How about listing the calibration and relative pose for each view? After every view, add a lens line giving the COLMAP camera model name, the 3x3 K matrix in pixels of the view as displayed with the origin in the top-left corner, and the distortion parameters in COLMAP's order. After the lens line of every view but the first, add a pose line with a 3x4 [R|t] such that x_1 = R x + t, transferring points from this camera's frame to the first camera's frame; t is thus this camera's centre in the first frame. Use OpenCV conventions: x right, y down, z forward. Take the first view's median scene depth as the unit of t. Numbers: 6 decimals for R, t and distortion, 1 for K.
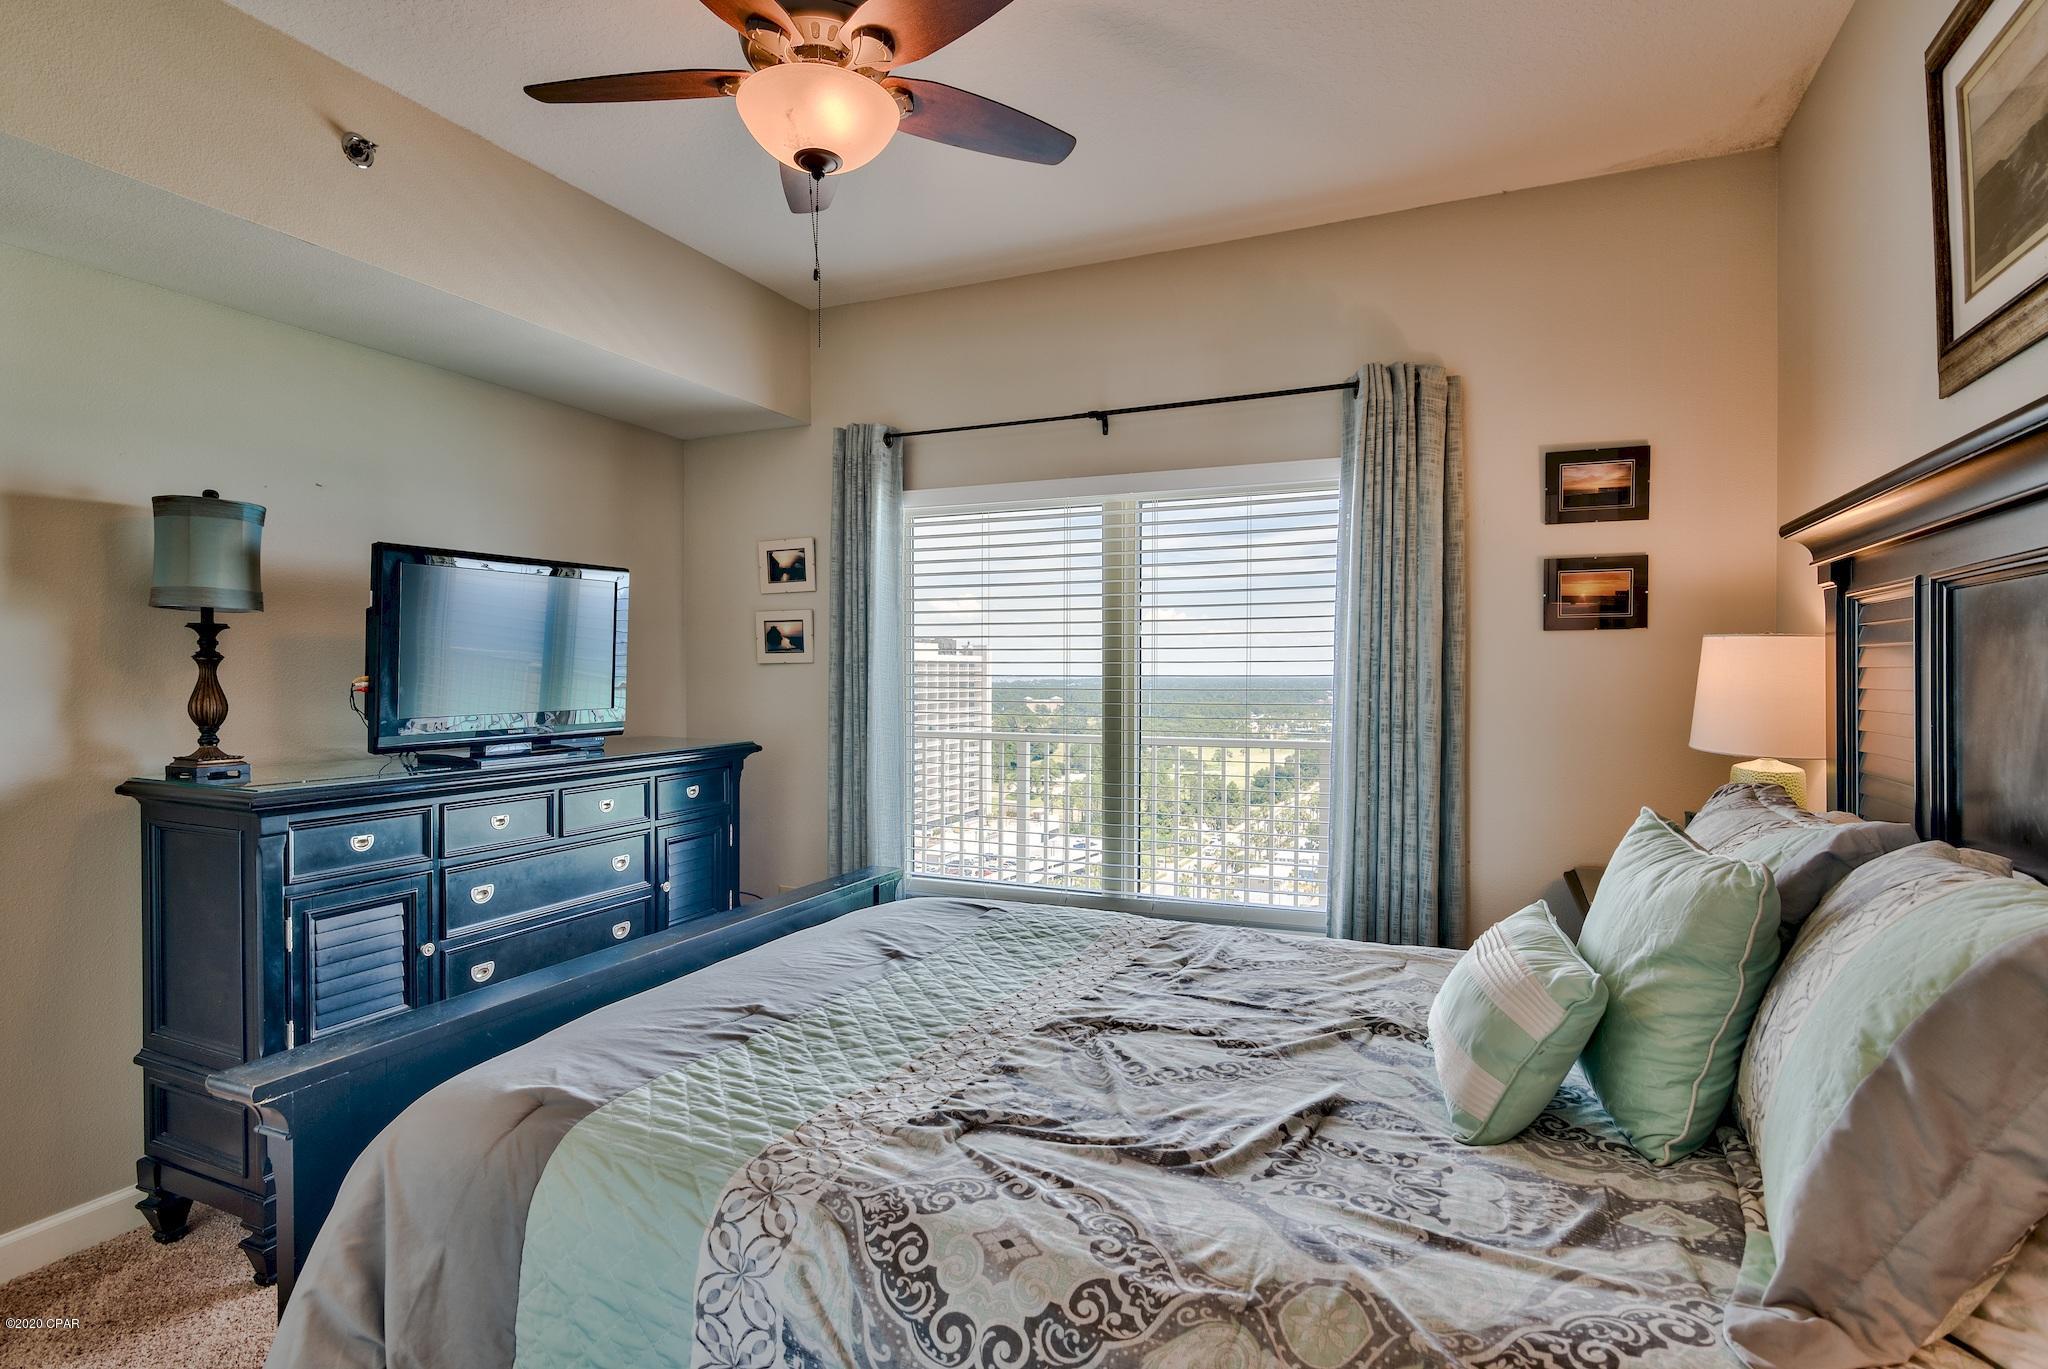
lens RADIAL K [[998.4, 0, 1025.9], [0, 998.4, 678.3], [0, 0, 1]] dist [0.000615, -0.002349]
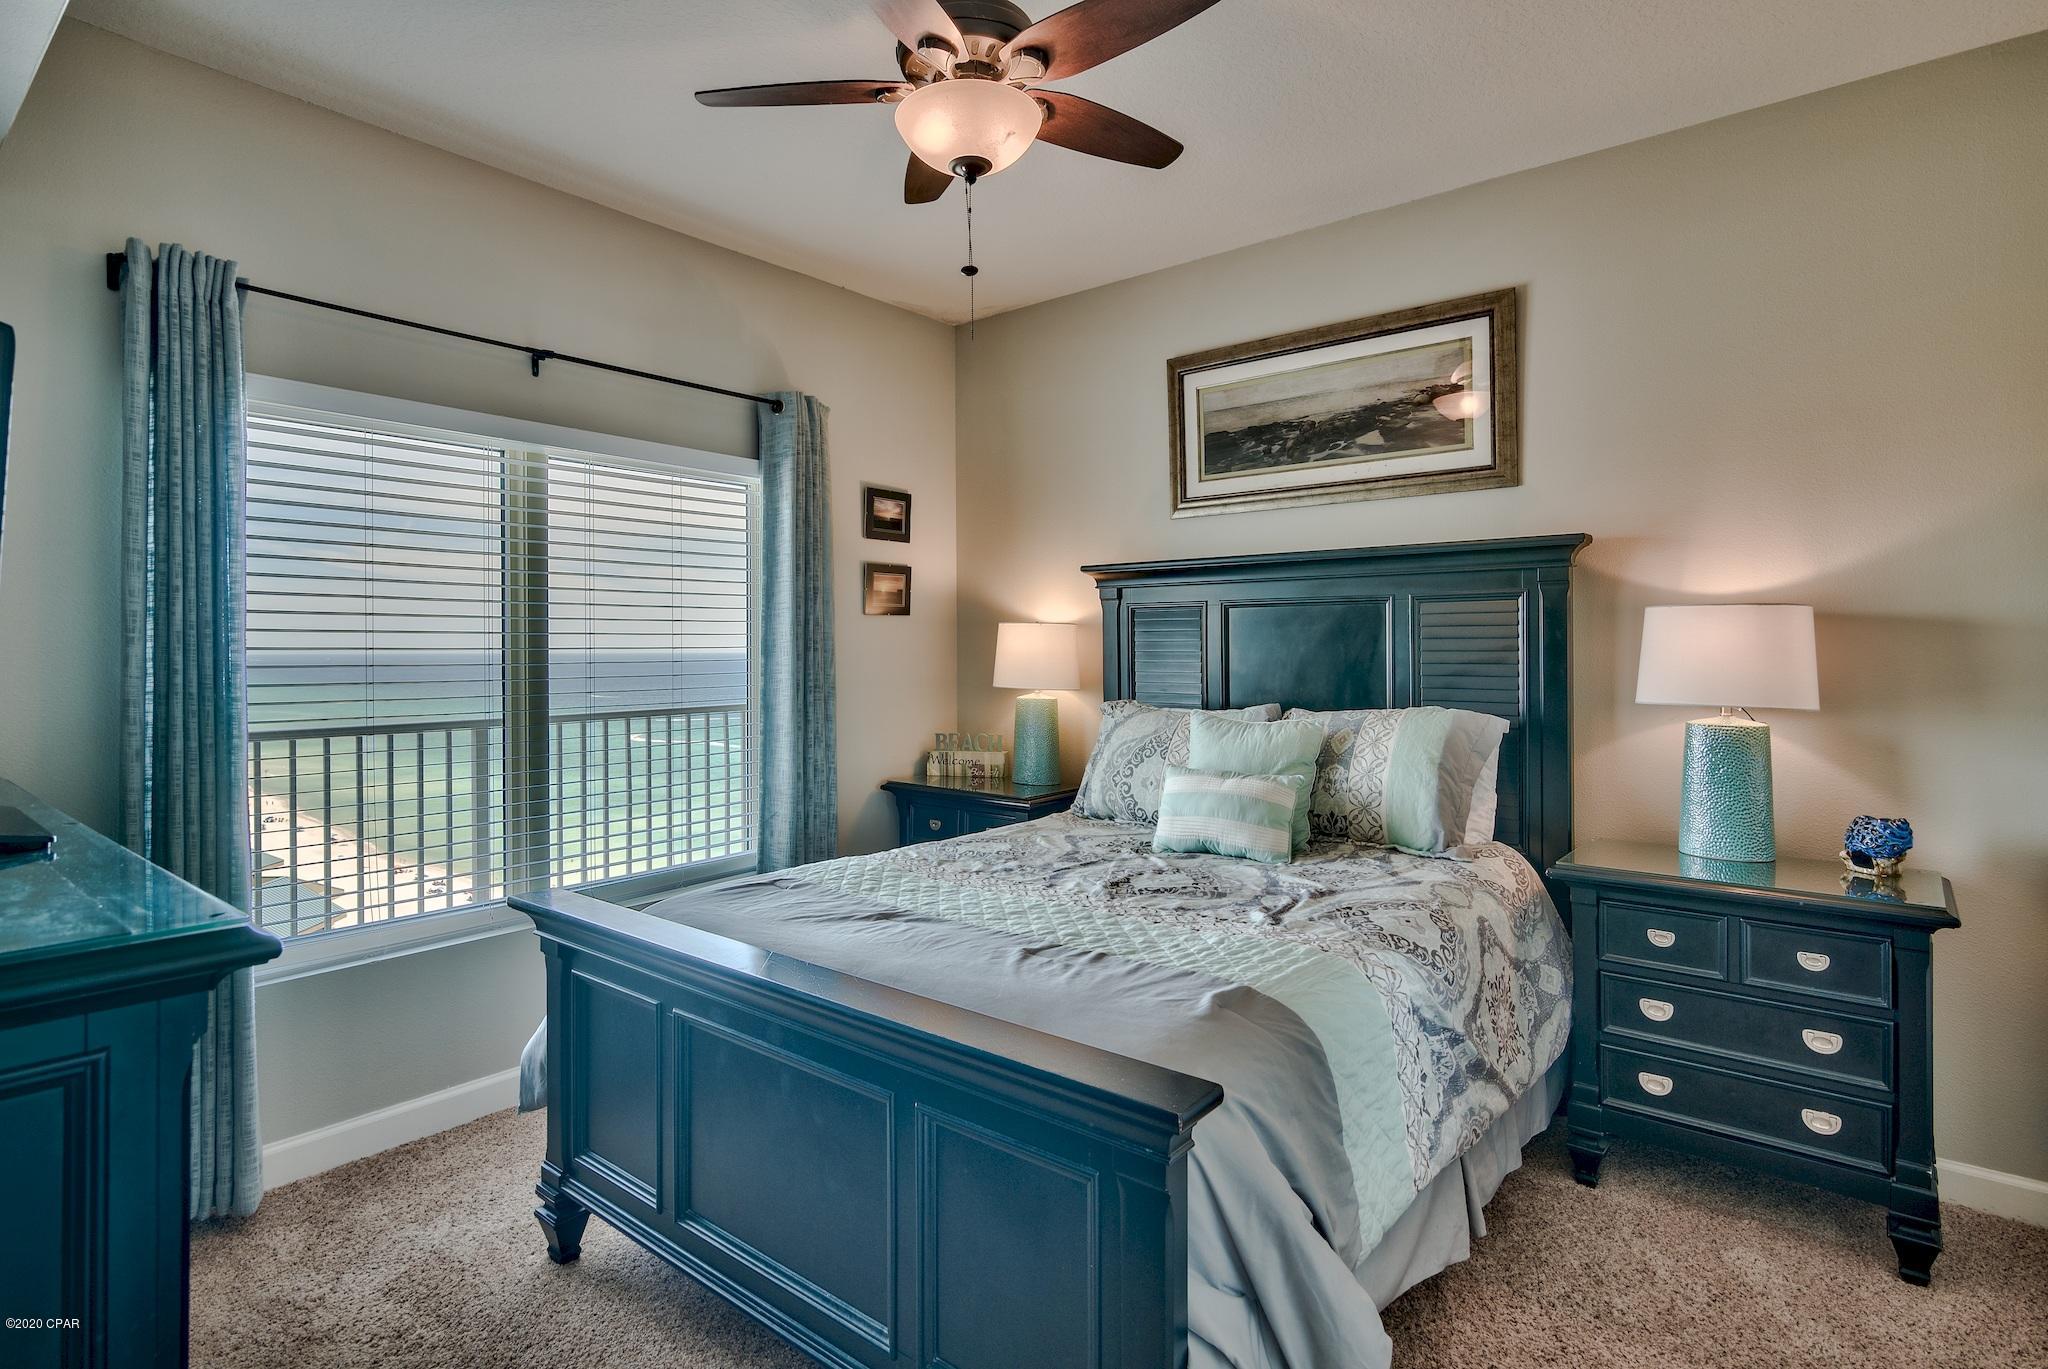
lens RADIAL K [[998.4, 0, 1014.2], [0, 998.4, 648.5], [0, 0, 1]] dist [0.000615, -0.002349]
pose [[0.297423, -0.003030, 0.954741, -0.761342], [0.006768, 0.999977, 0.001065, -0.000755], [-0.954722, 0.006145, 0.297436, 0.397660]]
